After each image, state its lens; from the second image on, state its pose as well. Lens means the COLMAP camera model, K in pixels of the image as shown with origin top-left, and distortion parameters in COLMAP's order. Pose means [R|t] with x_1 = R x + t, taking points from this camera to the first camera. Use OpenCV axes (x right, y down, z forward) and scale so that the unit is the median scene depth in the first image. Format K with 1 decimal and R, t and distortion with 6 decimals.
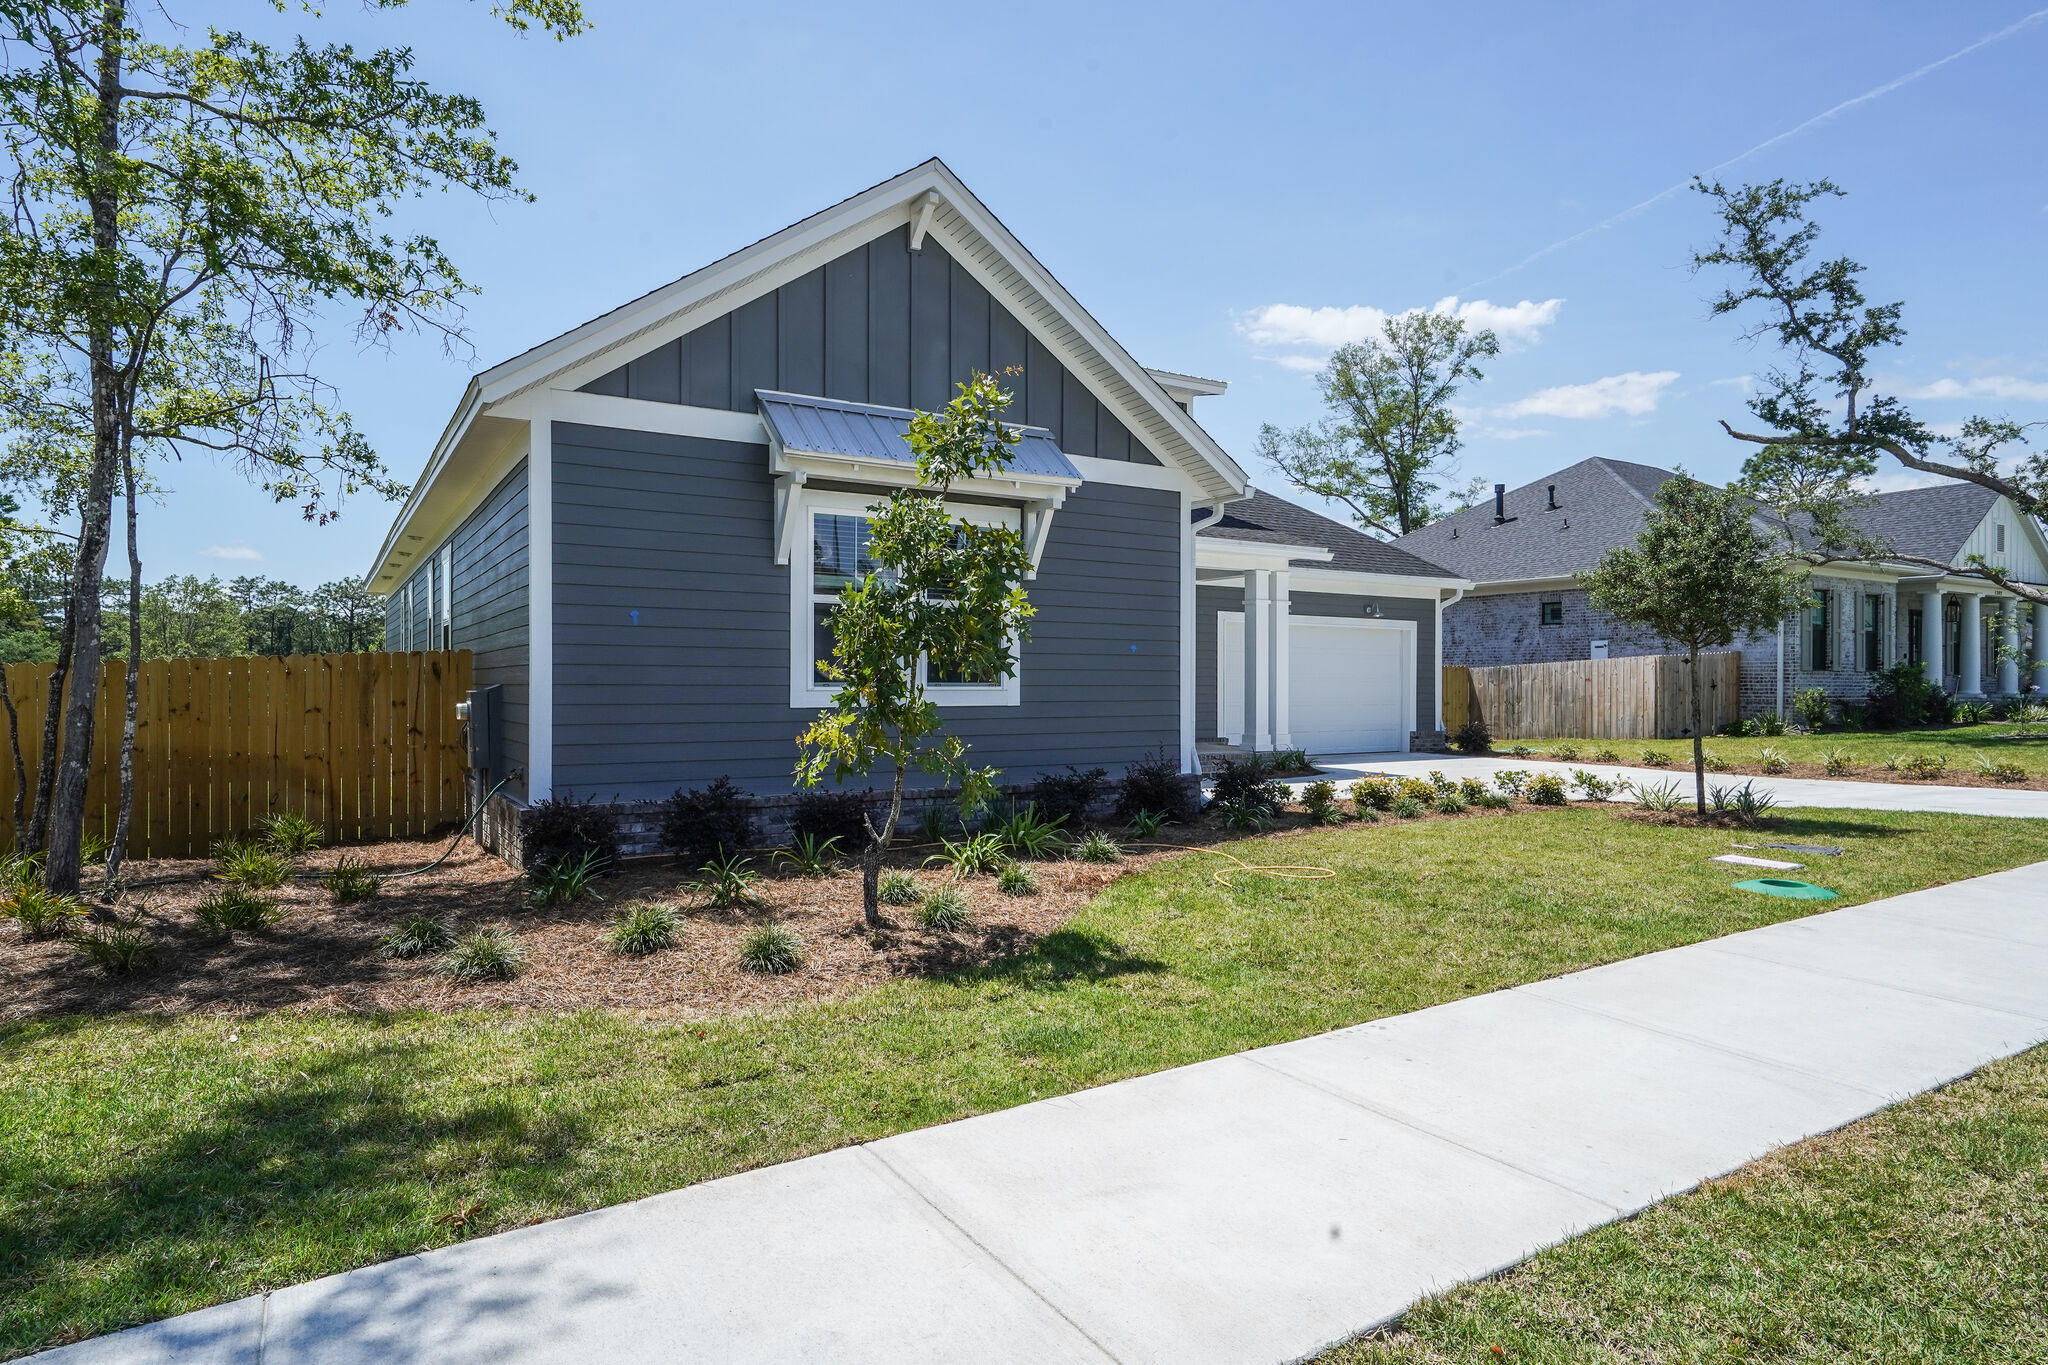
lens RADIAL K [[1153.7, 0, 1018.0], [0, 1153.7, 680.6], [0, 0, 1]] dist [-0.014235, 0.002549]
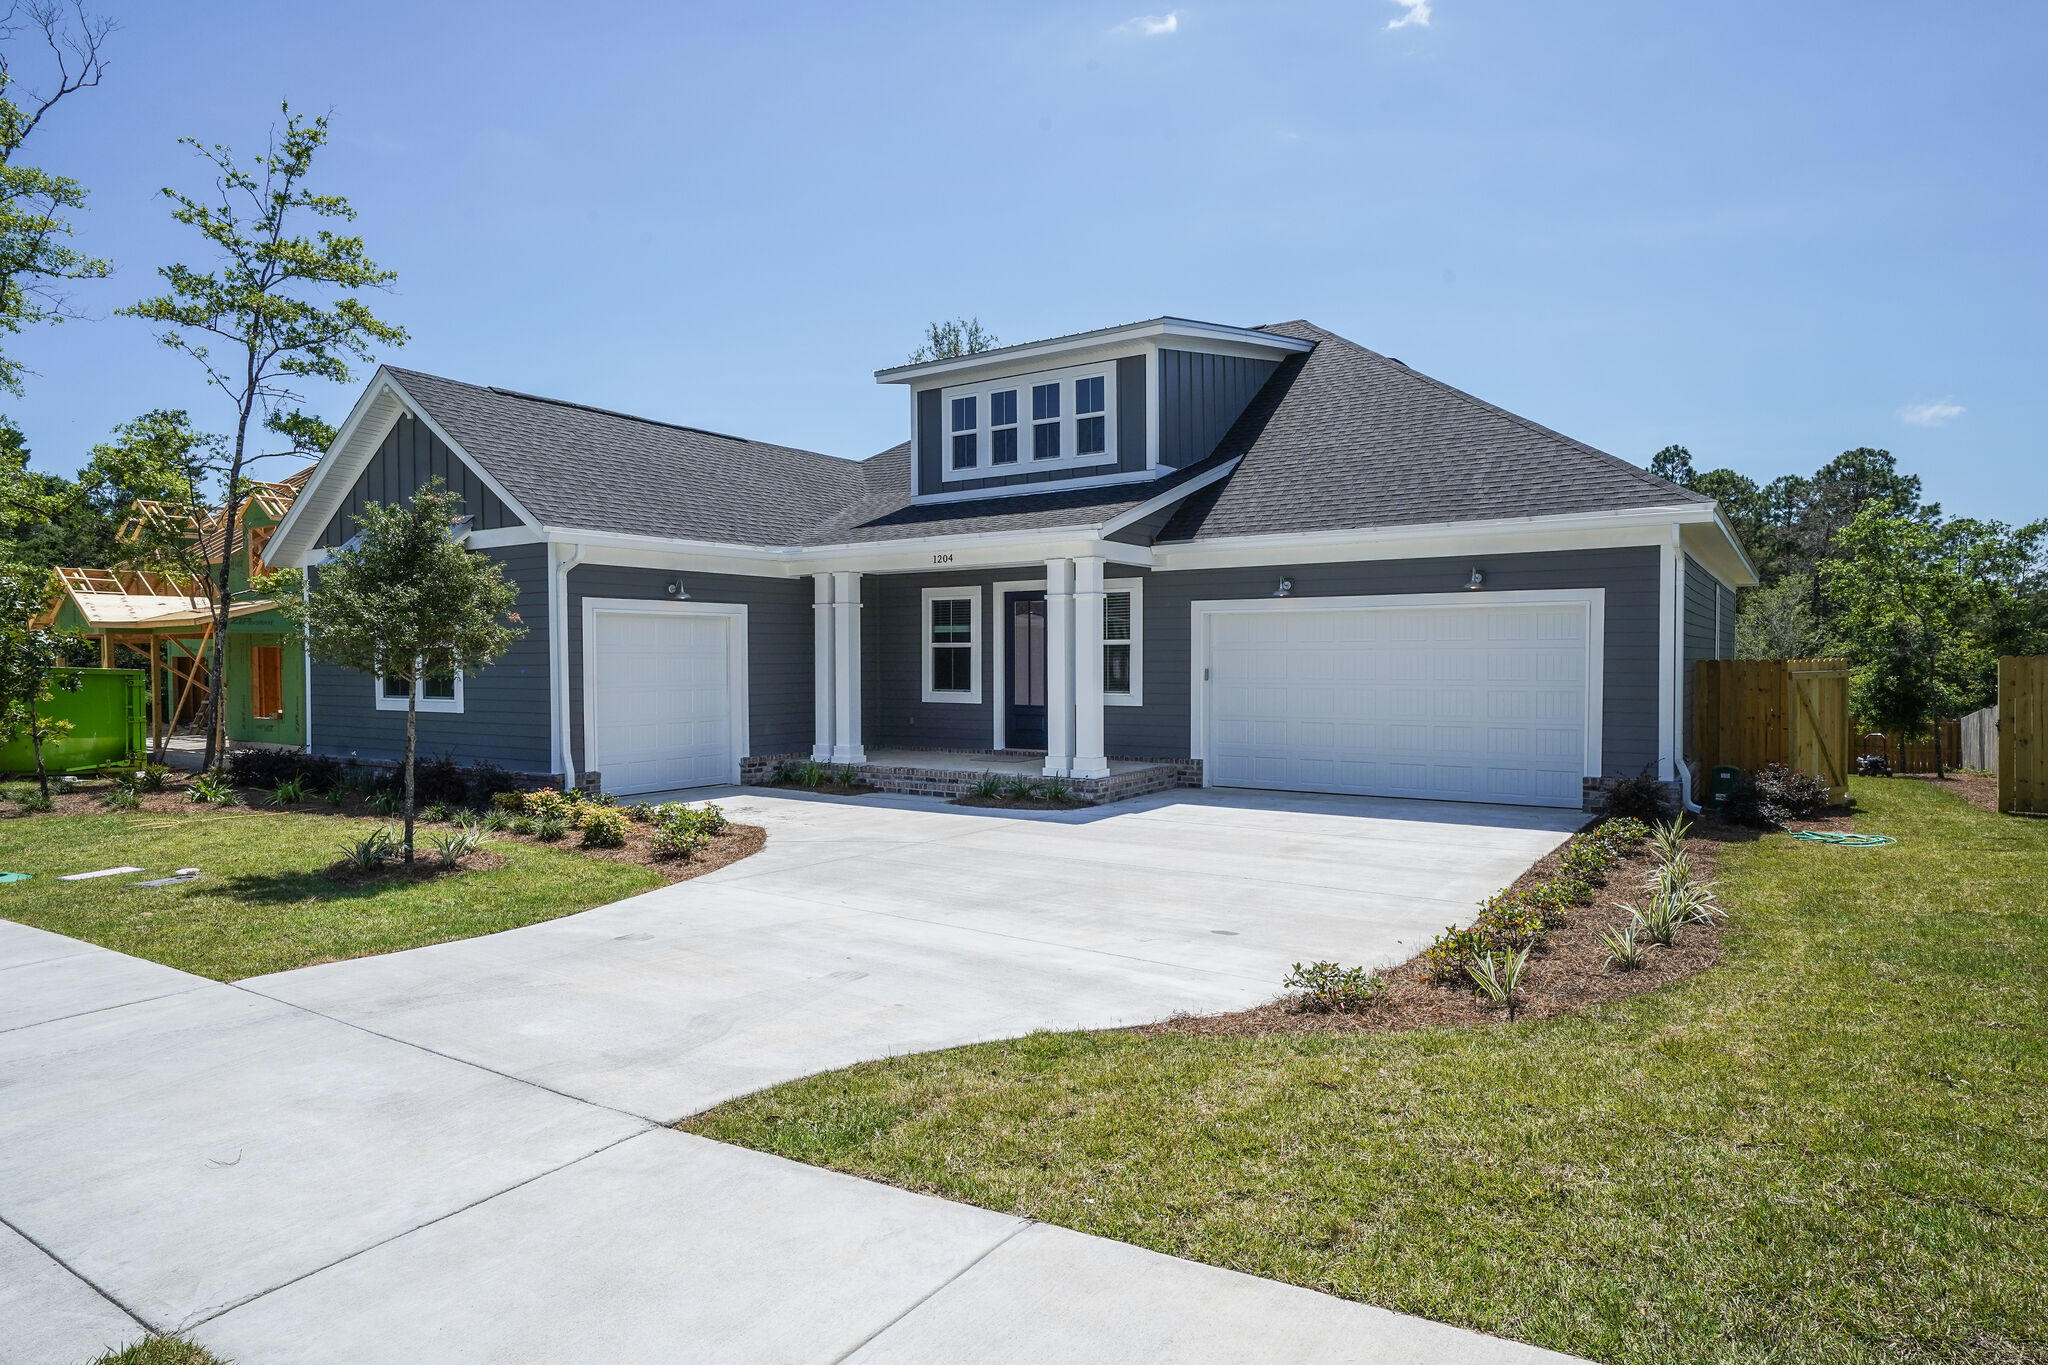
lens RADIAL K [[1153.7, 0, 1022.6], [0, 1153.7, 697.0], [0, 0, 1]] dist [-0.014235, 0.002549]
pose [[0.418346, 0.023861, -0.907974, 0.743333], [0.008373, 0.999511, 0.030124, -0.016631], [0.908249, -0.020205, 0.417942, 0.485928]]
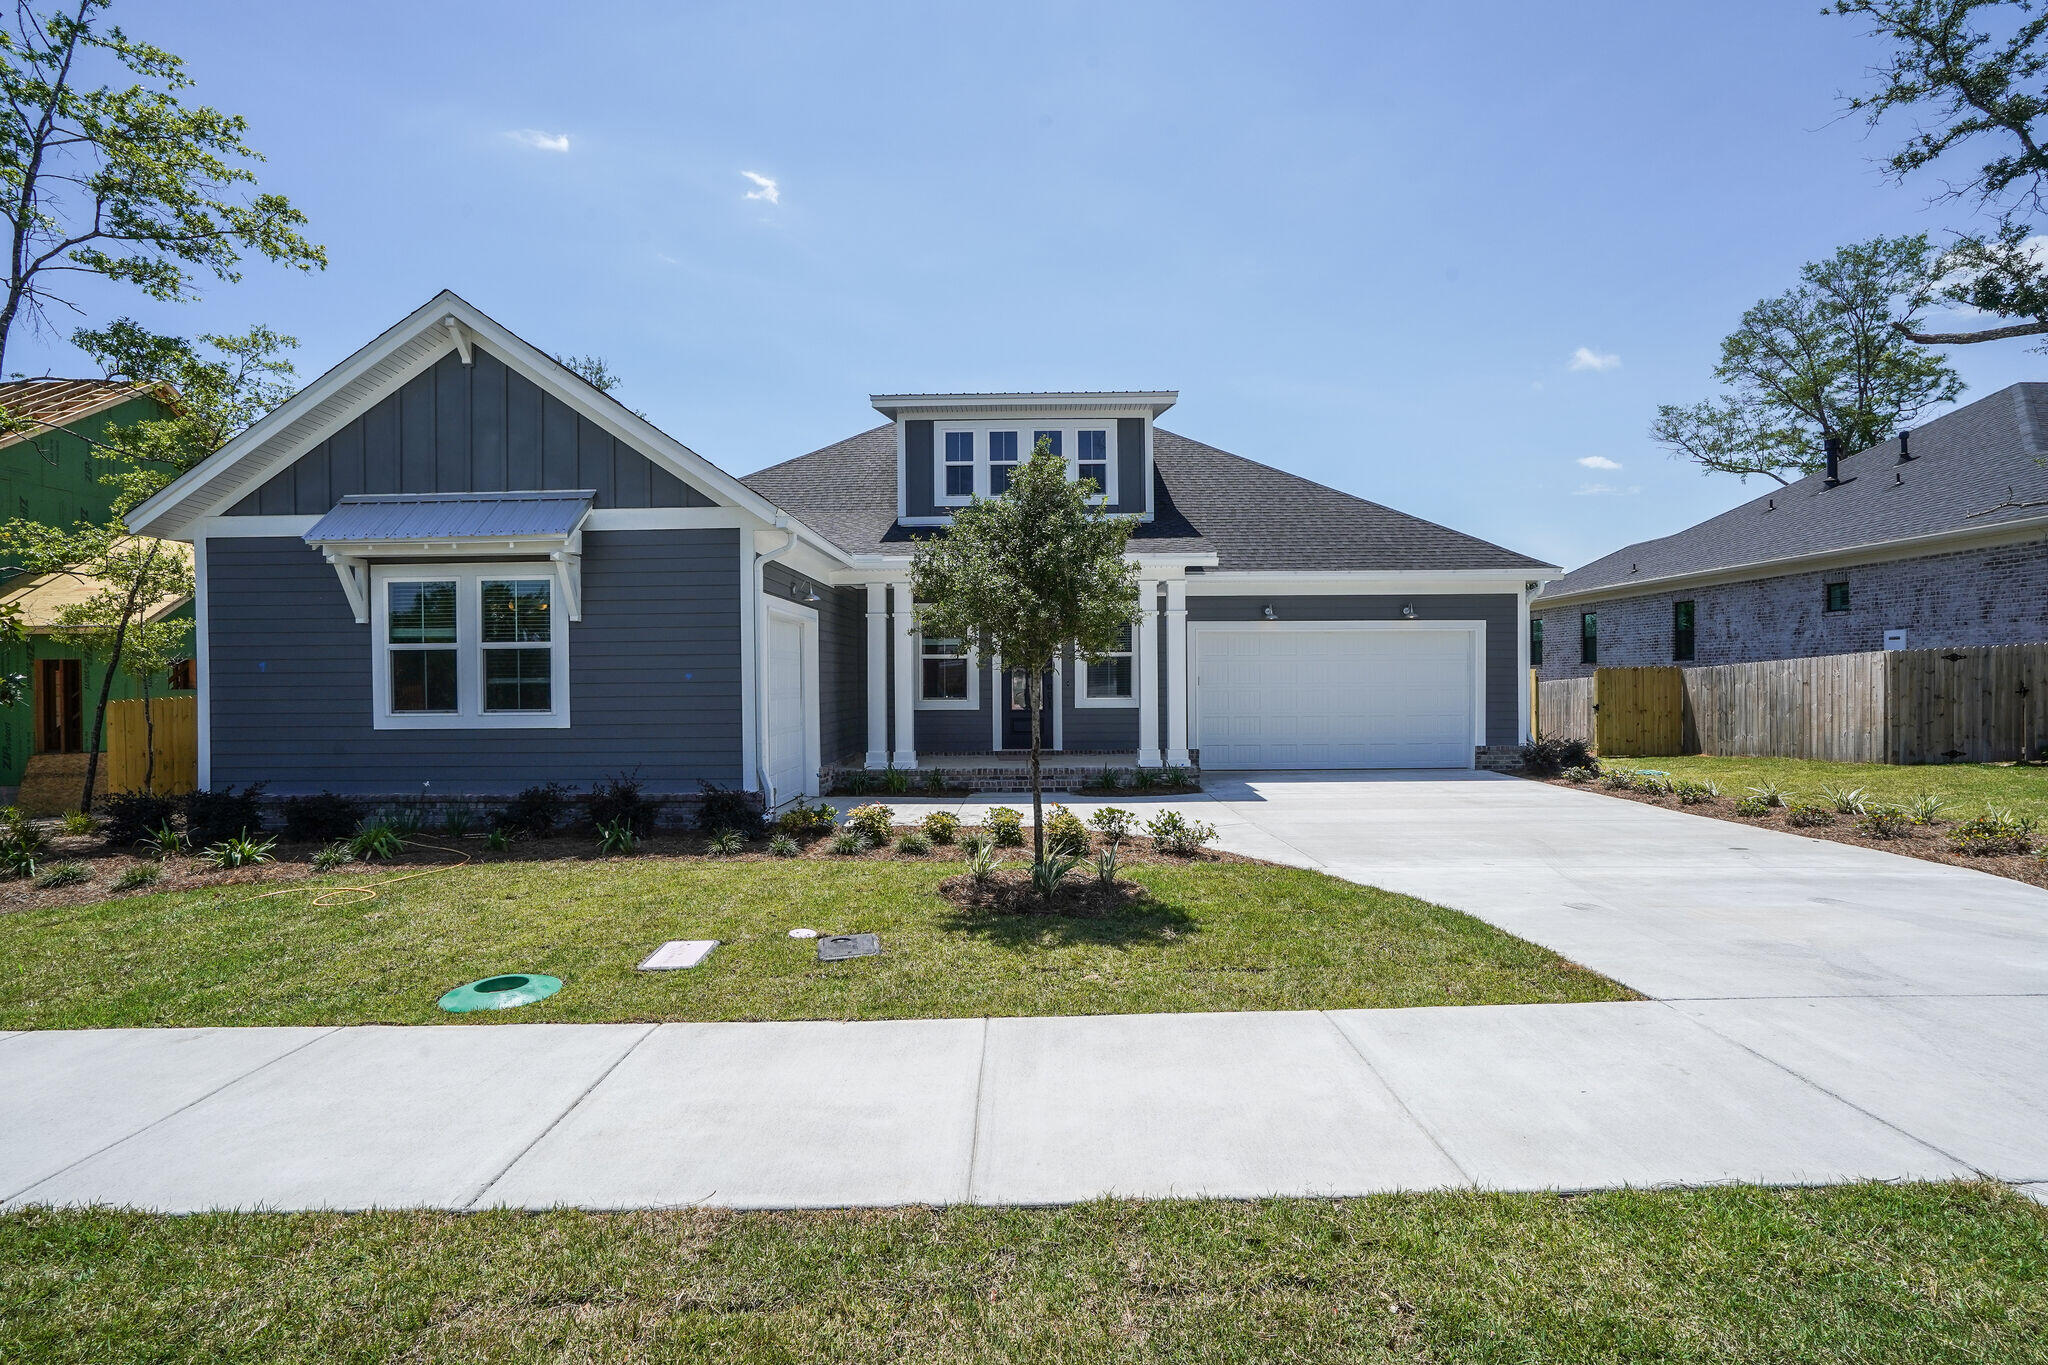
lens RADIAL K [[947.9, 0, 1016.0], [0, 947.9, 682.0], [0, 0, 1]] dist [-0.041043, 0.014417]
pose [[0.843675, -0.009348, -0.536773, 0.422939], [0.012188, 0.999924, 0.001743, -0.010130], [0.536716, -0.008013, 0.843725, 0.204797]]
